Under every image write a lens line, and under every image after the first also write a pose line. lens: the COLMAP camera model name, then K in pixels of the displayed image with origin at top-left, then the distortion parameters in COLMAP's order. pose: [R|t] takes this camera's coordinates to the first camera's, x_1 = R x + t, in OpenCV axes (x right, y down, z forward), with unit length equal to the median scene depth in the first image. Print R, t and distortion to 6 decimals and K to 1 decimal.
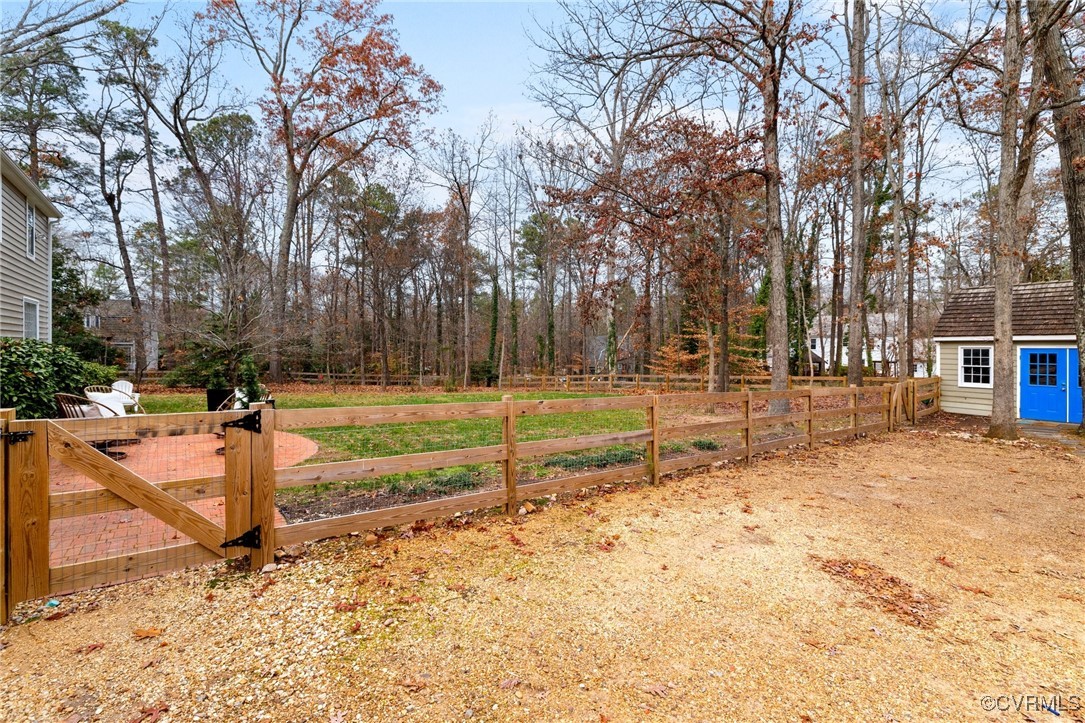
lens RADIAL K [[458.3, 0, 535.6], [0, 458.3, 344.4], [0, 0, 1]] dist [0.002586, 0.000164]
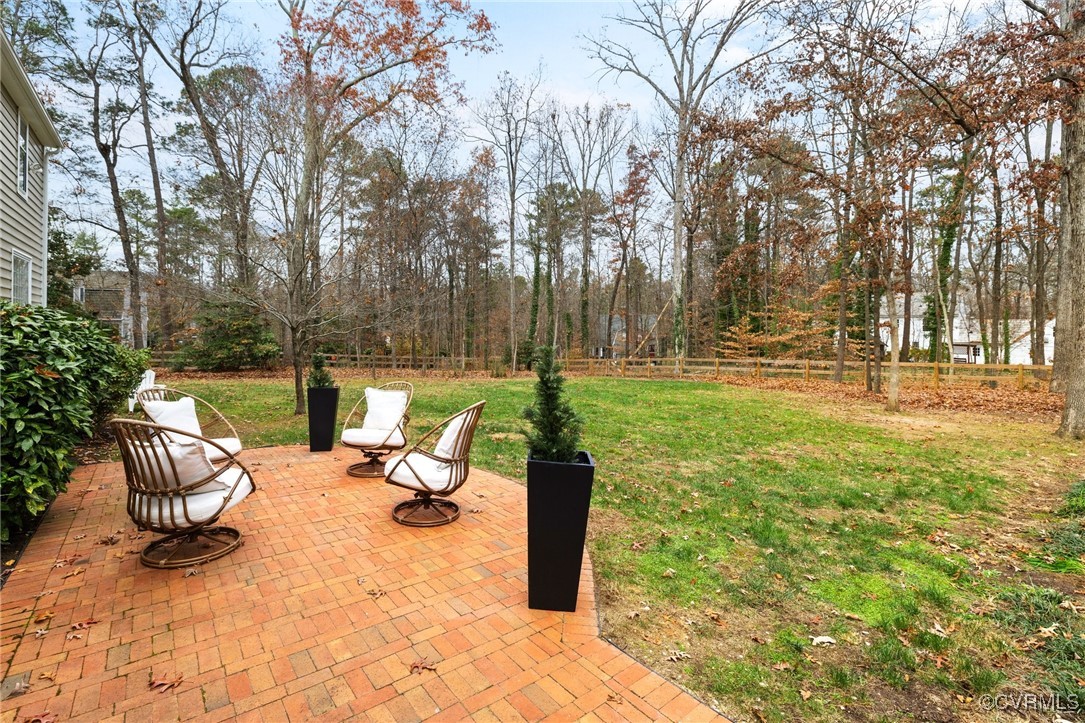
lens RADIAL K [[476.5, 0, 538.9], [0, 476.5, 321.1], [0, 0, 1]] dist [-0.001368, 0.000074]
pose [[0.999908, 0.006128, 0.012083, -0.098543], [-0.006061, 0.999966, -0.005512, 0.001636], [-0.012117, 0.005438, 0.999912, 0.082092]]
